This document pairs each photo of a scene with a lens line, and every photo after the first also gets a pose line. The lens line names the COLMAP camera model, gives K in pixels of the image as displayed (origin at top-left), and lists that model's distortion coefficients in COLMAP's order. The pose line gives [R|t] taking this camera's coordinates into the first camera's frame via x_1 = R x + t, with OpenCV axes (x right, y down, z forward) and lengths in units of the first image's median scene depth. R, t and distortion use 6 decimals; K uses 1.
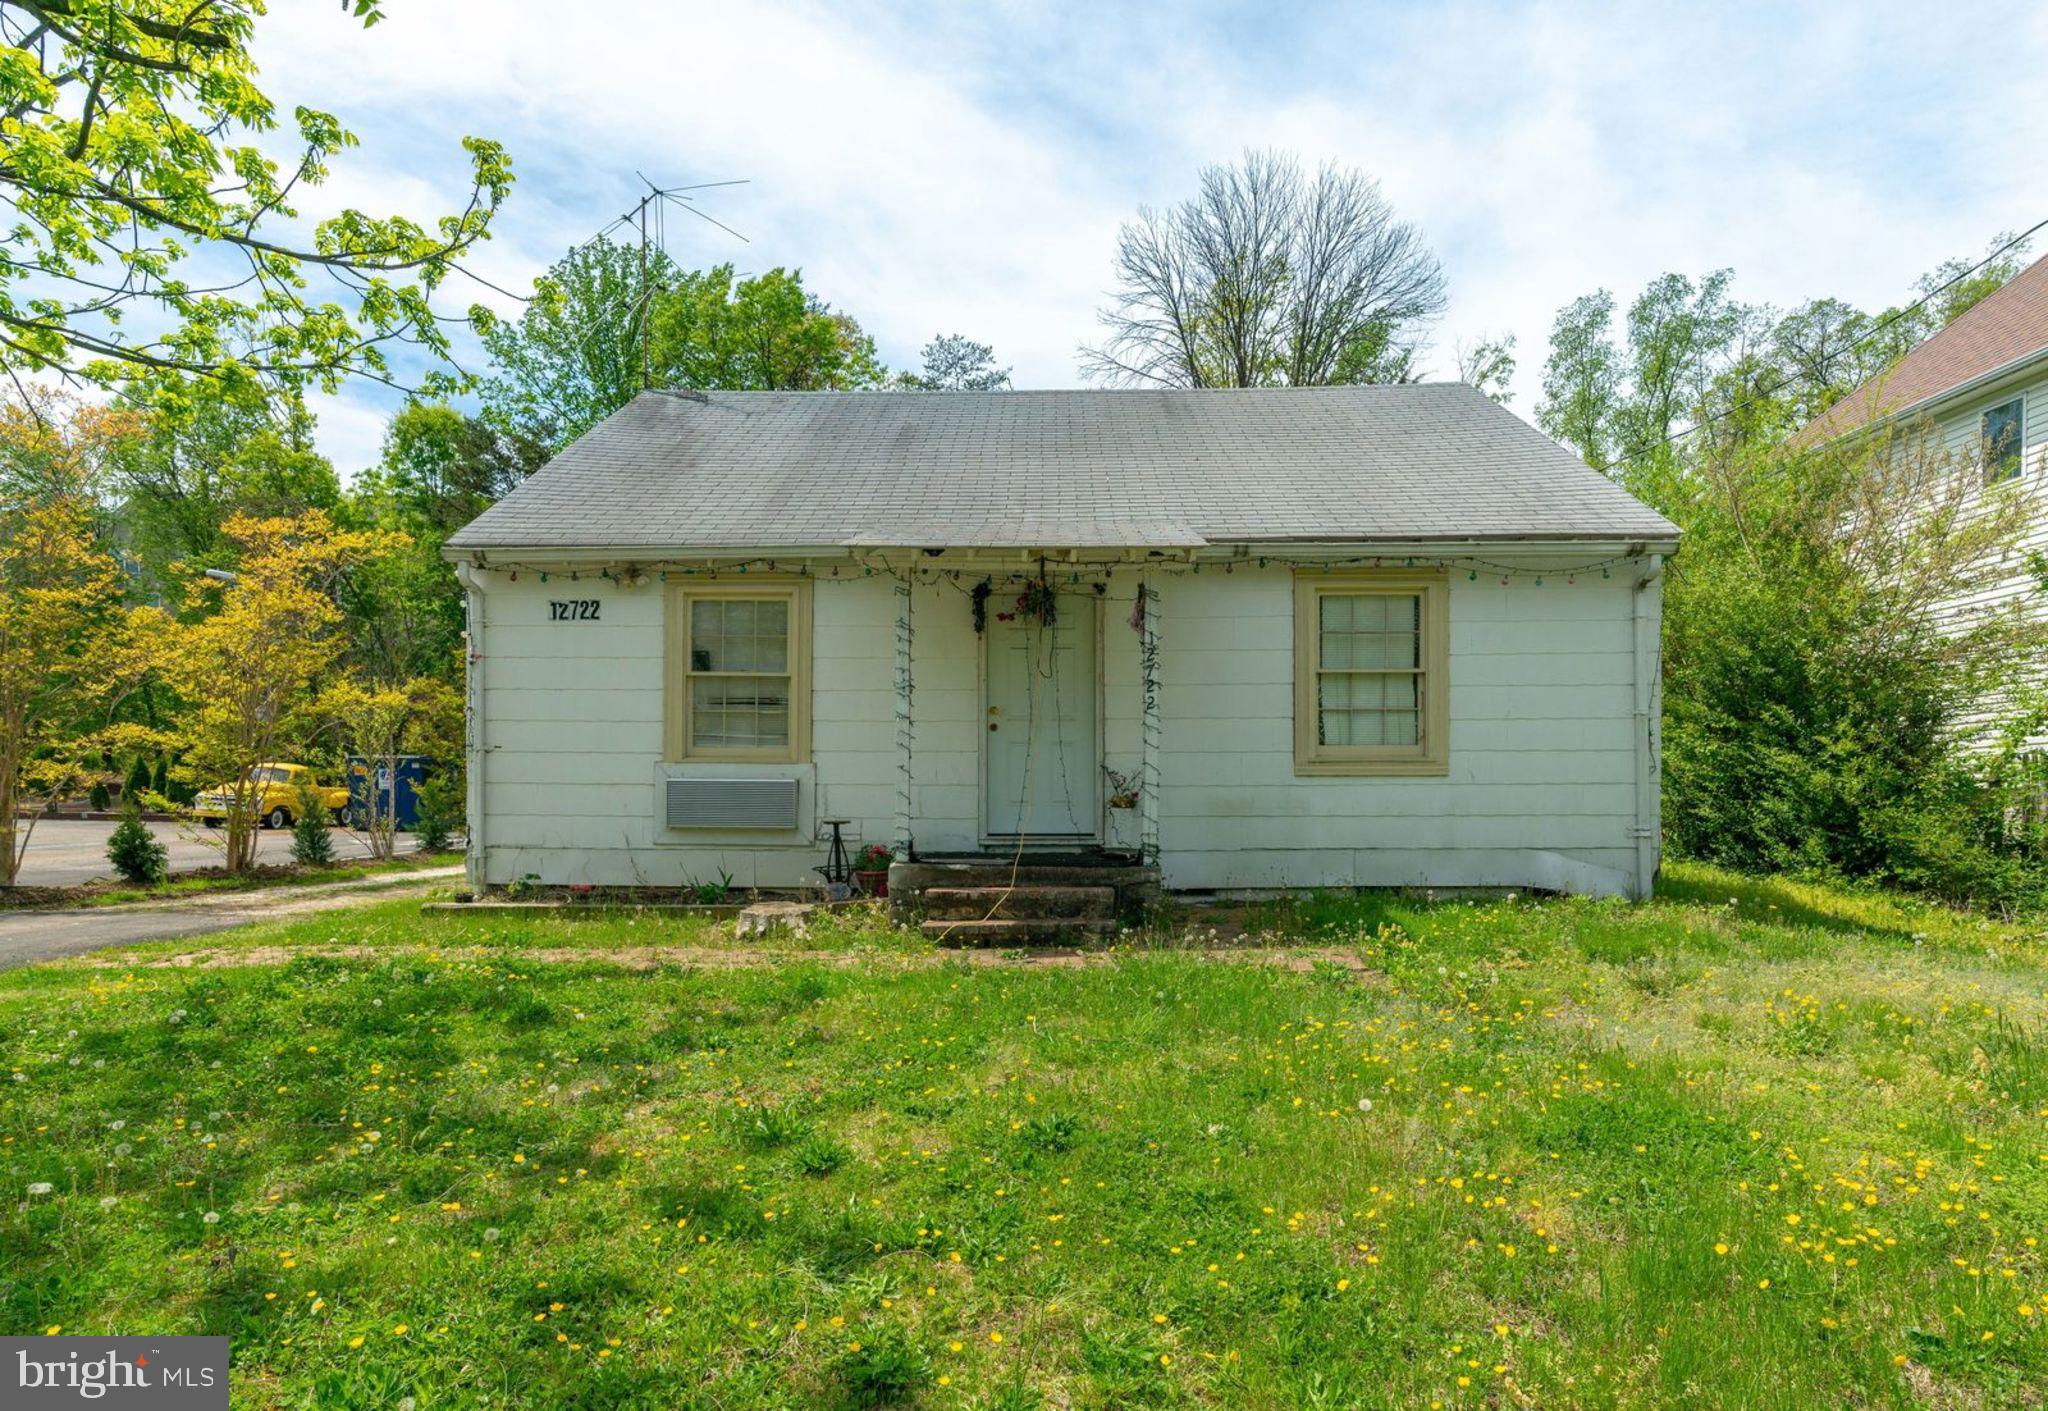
lens RADIAL K [[1054.5, 0, 1022.1], [0, 1054.5, 806.0], [0, 0, 1]] dist [-0.011089, 0.000167]
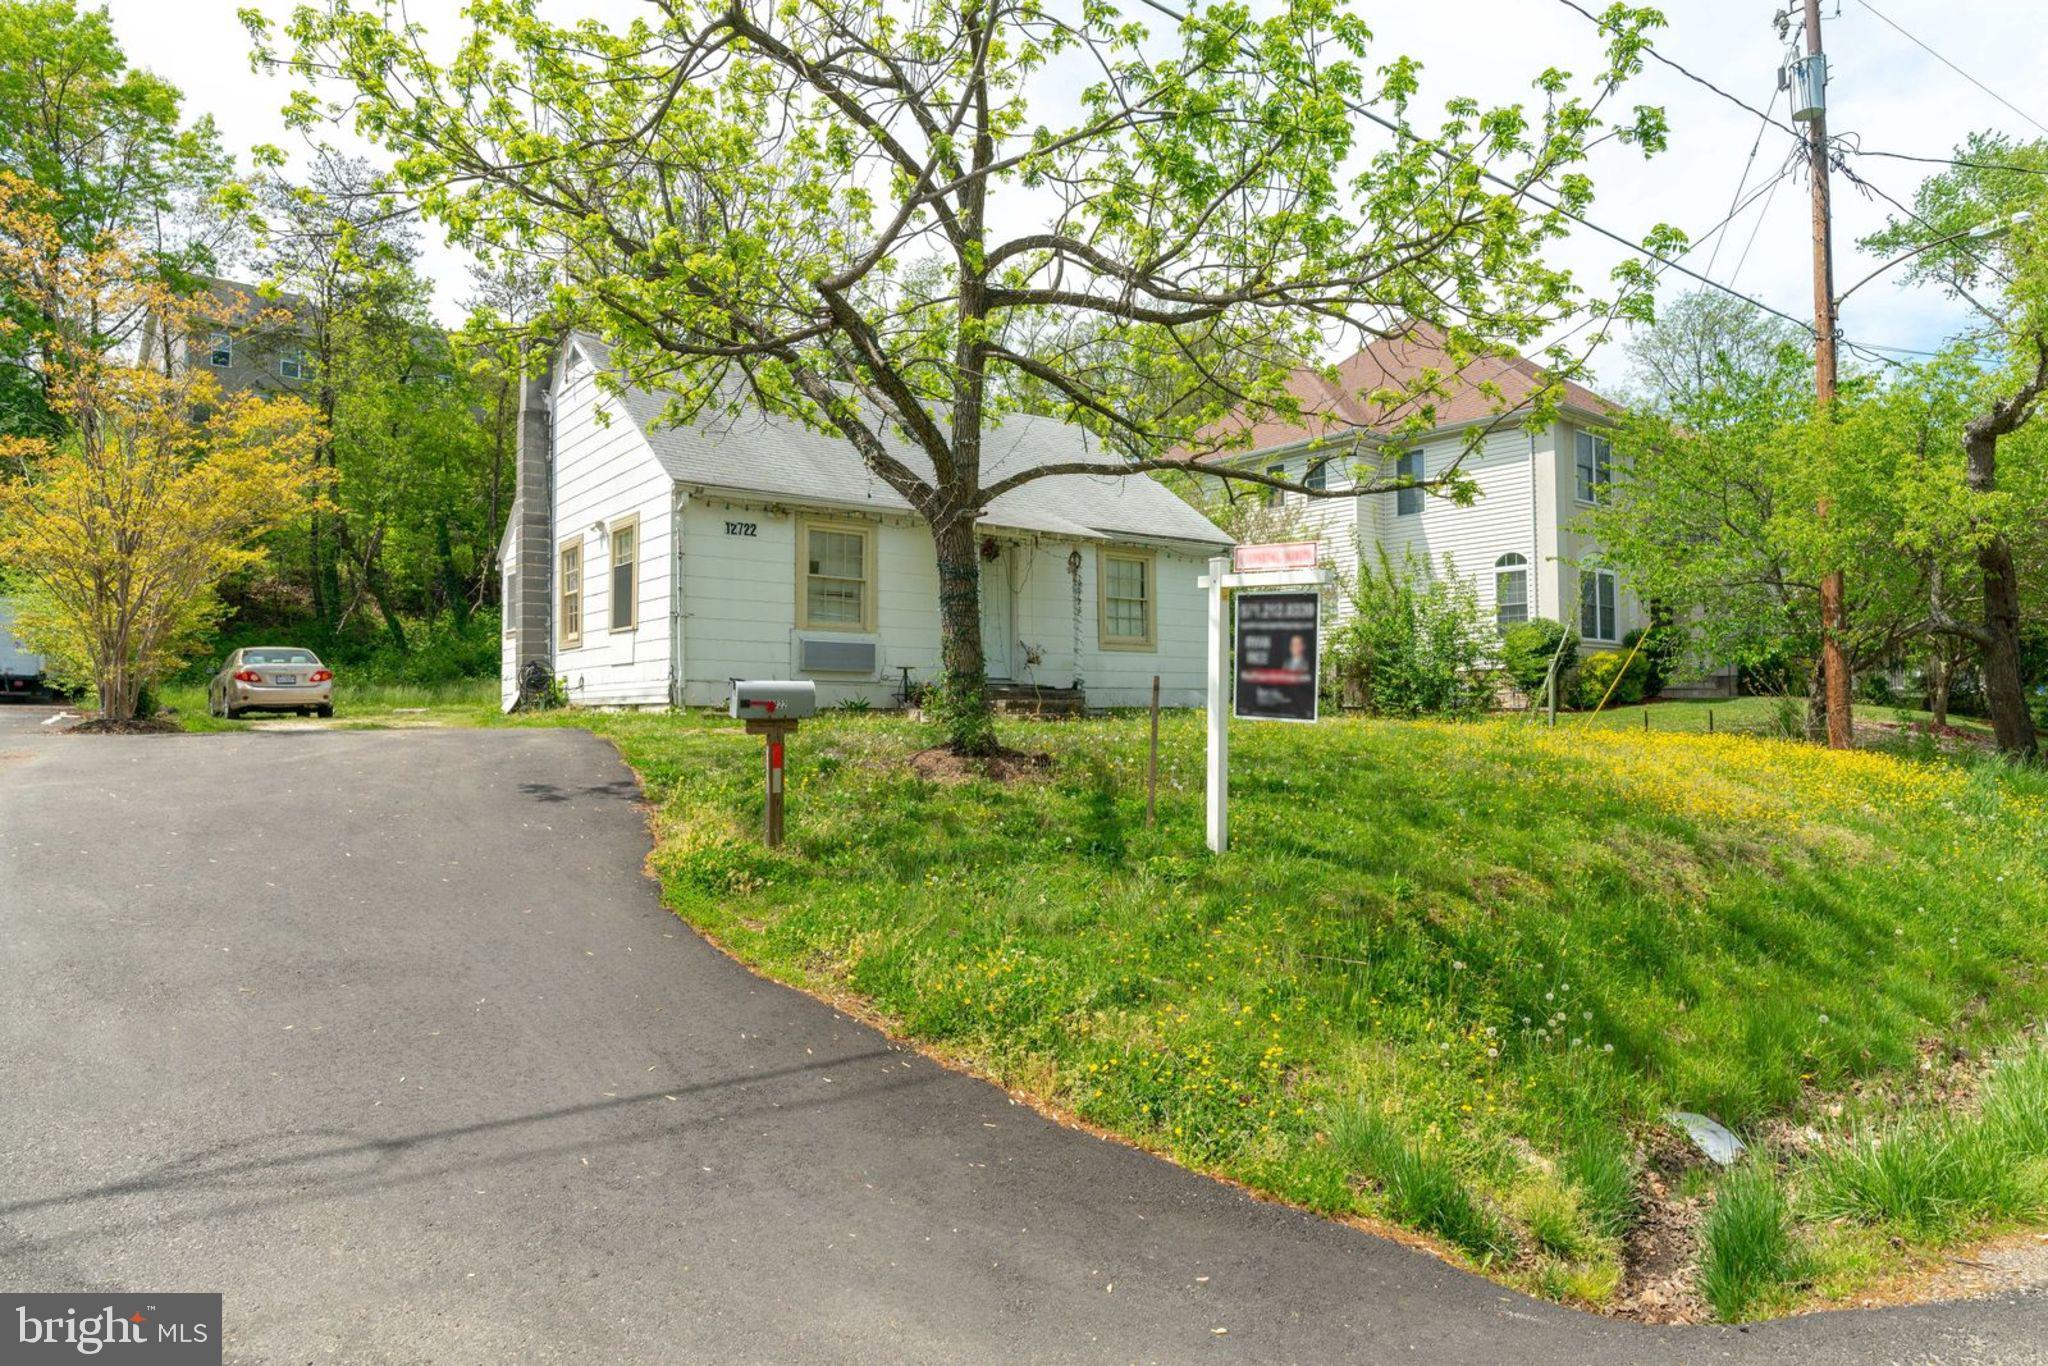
lens RADIAL K [[1201.5, 0, 1024.0], [0, 1201.5, 683.0], [0, 0, 1]] dist [0.003391, 0.001374]
pose [[0.789124, 0.014807, 0.614055, -1.215484], [-0.001975, 0.999765, -0.021569, 0.081805], [-0.614230, 0.015807, 0.788969, -0.676482]]
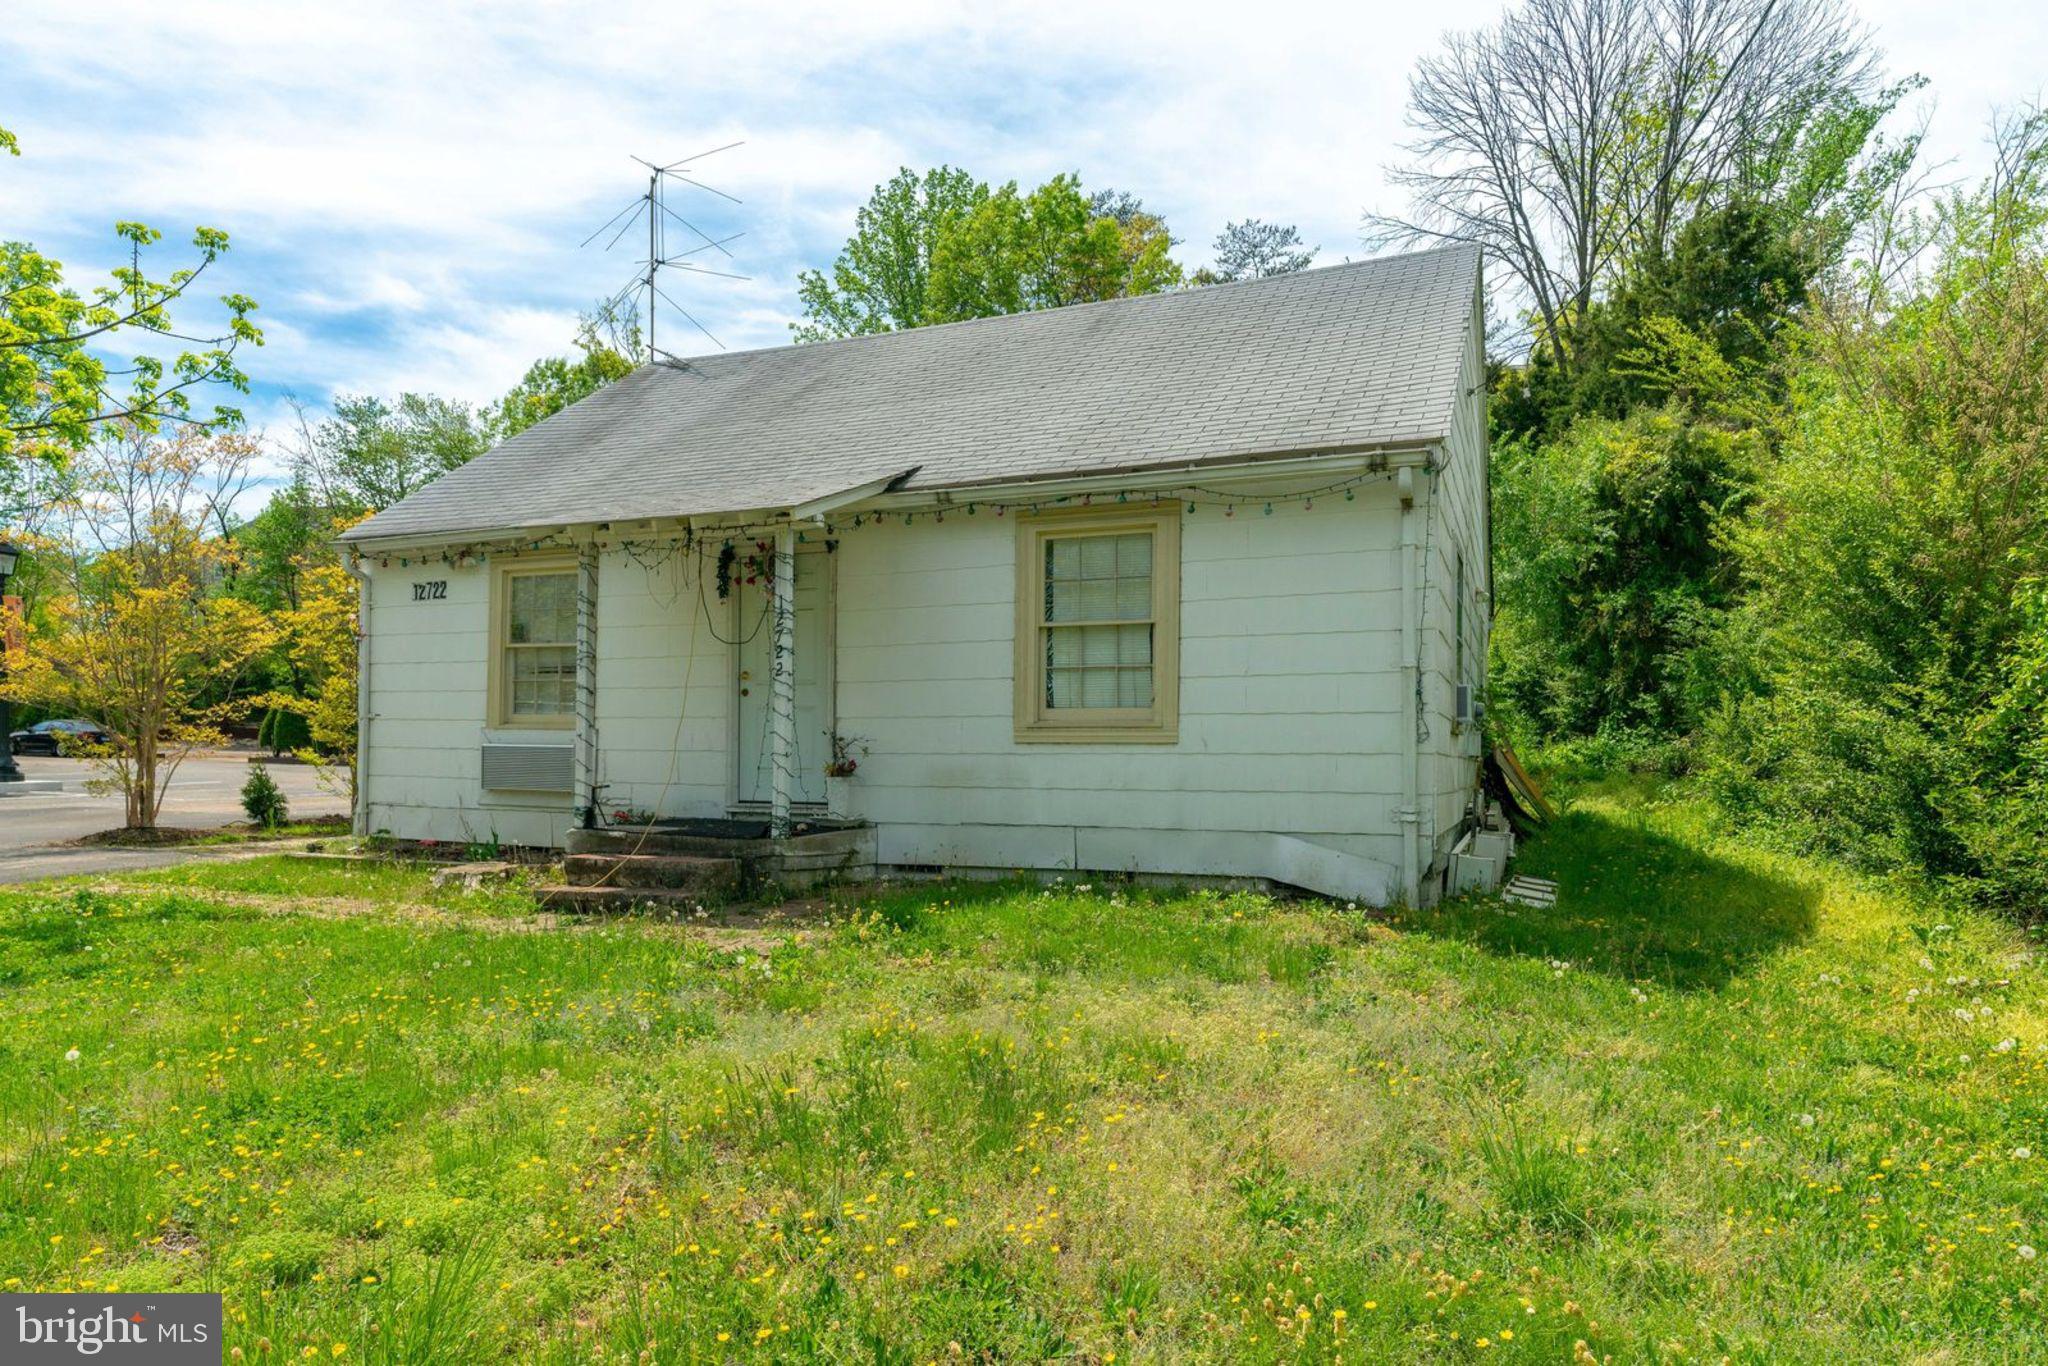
lens RADIAL K [[1205.0, 0, 1025.6], [0, 1205.0, 755.3], [0, 0, 1]] dist [-0.004113, -0.000020]
pose [[0.934625, 0.006149, -0.355581, 0.624770], [-0.007092, 0.999974, -0.001347, -0.016782], [0.355563, 0.003781, 0.934645, 0.044172]]
